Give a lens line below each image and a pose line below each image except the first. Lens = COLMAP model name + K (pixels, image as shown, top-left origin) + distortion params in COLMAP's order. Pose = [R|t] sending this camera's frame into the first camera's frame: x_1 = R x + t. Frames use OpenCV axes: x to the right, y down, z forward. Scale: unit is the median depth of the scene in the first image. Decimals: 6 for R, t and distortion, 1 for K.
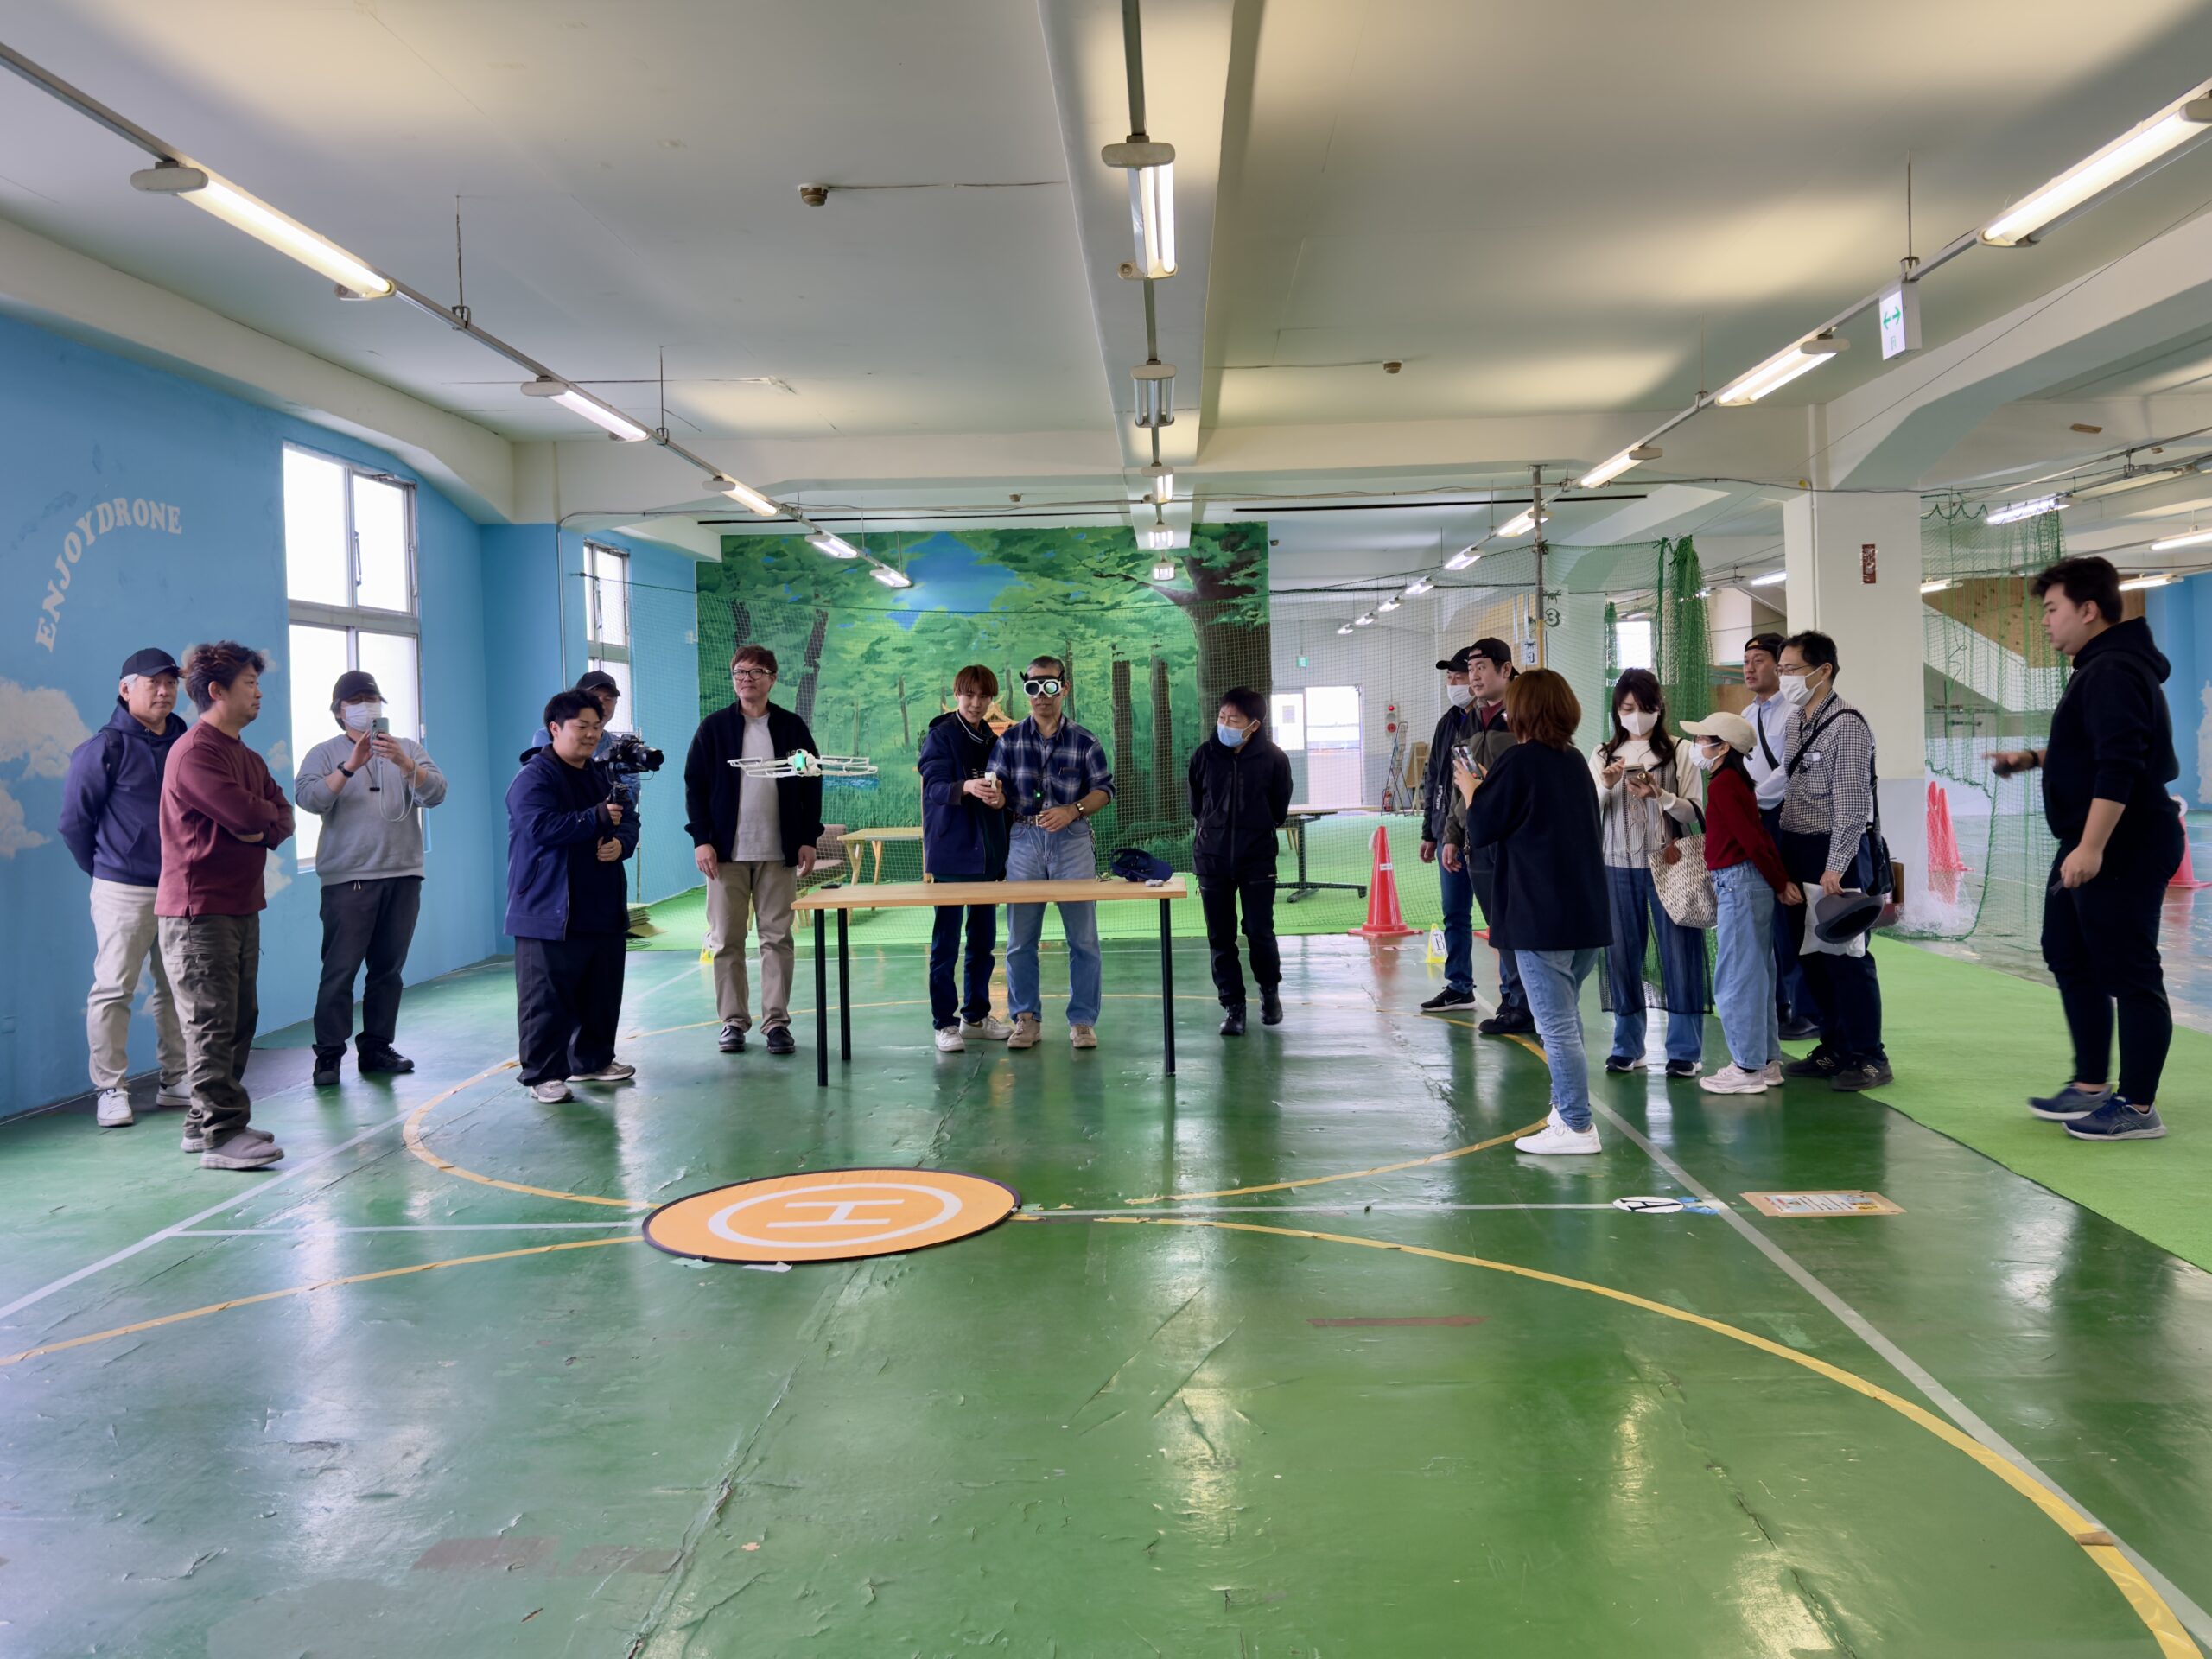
lens RADIAL K [[1561.2, 0, 1098.2], [0, 1561.2, 863.4], [0, 0, 1]] dist [0.130052, -0.191987]
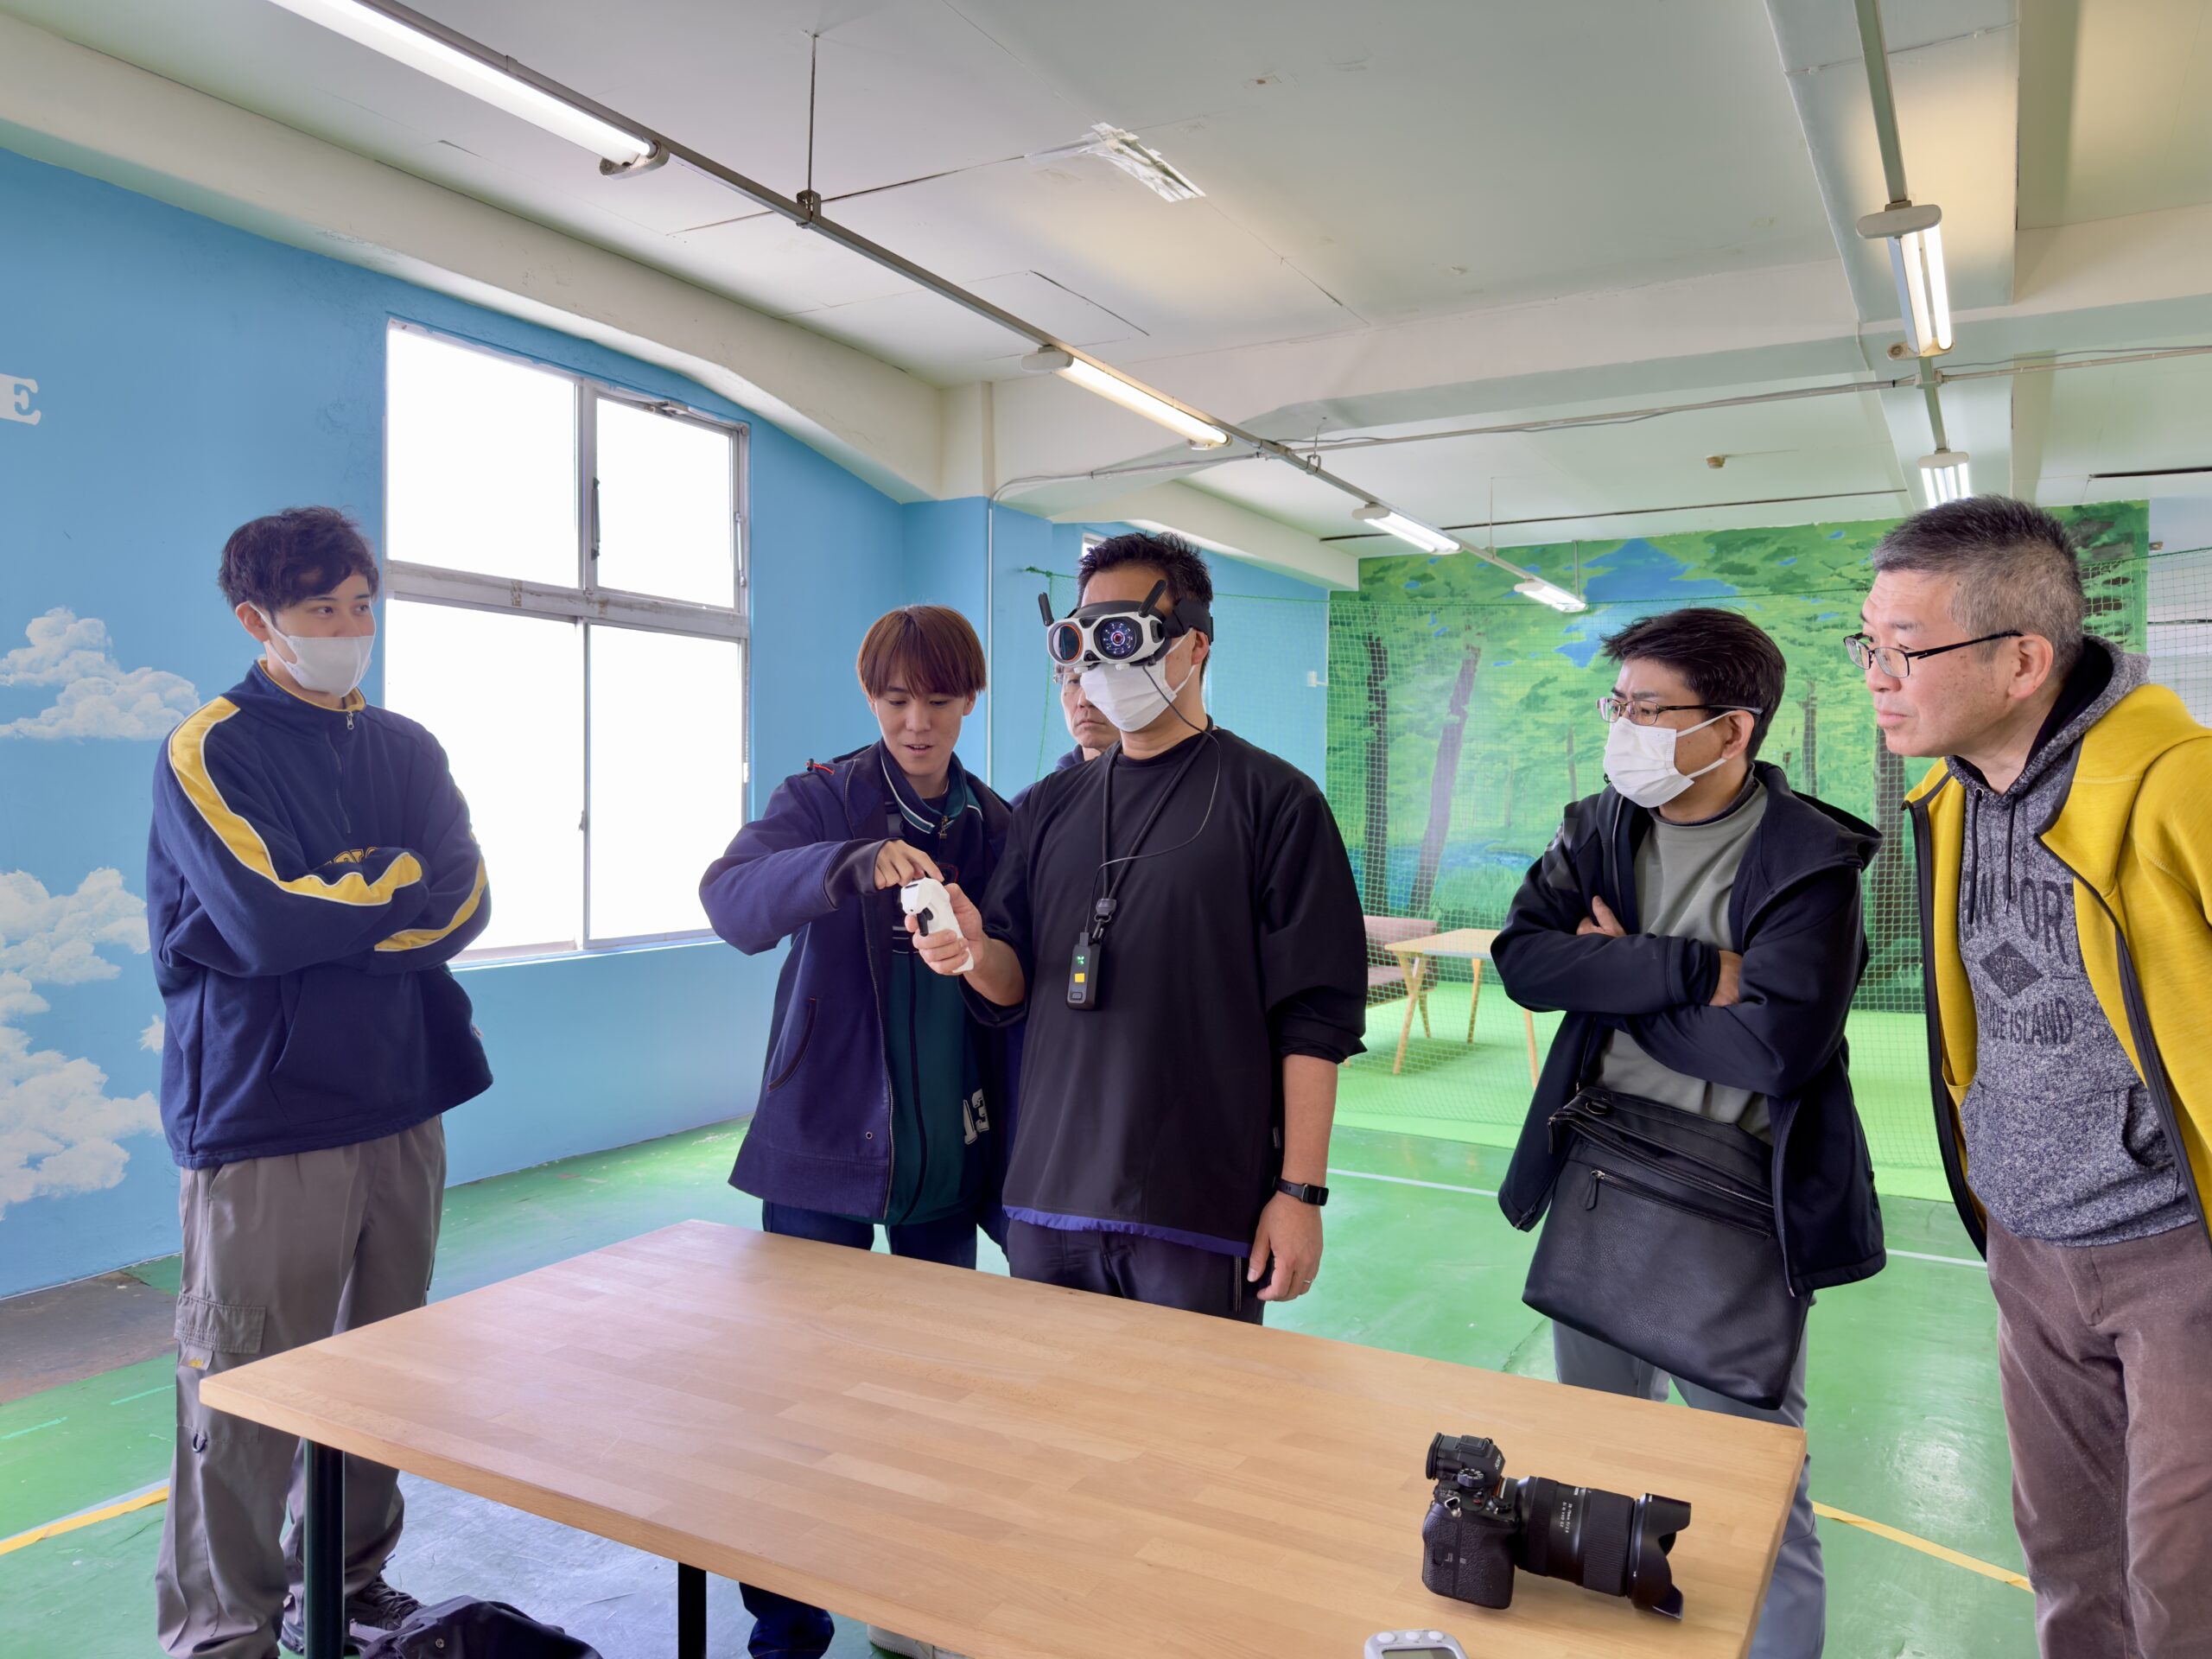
lens RADIAL K [[1561.2, 0, 1098.2], [0, 1561.2, 863.4], [0, 0, 1]] dist [0.130052, -0.191987]
pose [[0.893775, 0.056380, -0.444957, 0.018100], [-0.073850, 0.997027, -0.022008, -0.017778], [0.442393, 0.052530, 0.895282, 0.200783]]
